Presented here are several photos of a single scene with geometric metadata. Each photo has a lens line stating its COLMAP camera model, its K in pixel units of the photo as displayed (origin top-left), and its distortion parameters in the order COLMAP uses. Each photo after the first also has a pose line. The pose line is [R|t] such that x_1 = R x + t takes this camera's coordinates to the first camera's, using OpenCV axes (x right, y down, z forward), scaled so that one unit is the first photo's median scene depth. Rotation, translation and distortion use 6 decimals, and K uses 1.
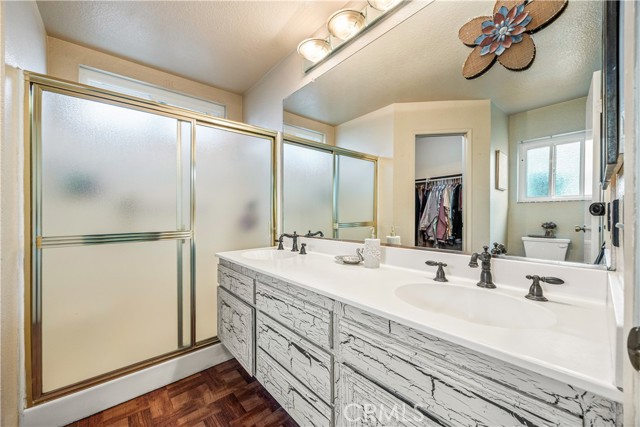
lens RADIAL K [[247.6, 0, 318.4], [0, 247.6, 213.1], [0, 0, 1]] dist [-0.000009, 0.000010]
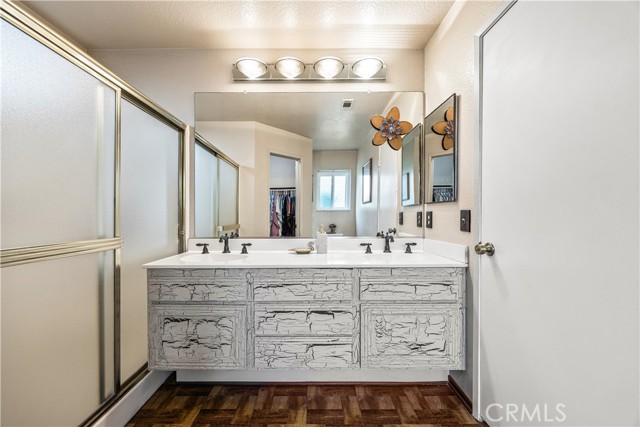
lens RADIAL K [[247.6, 0, 316.2], [0, 247.6, 218.7], [0, 0, 1]] dist [-0.000009, 0.000010]
pose [[0.645740, 0.004207, 0.763545, -0.850484], [-0.005256, 0.999986, -0.001065, 0.017914], [-0.763539, -0.003326, 0.645753, 0.090327]]
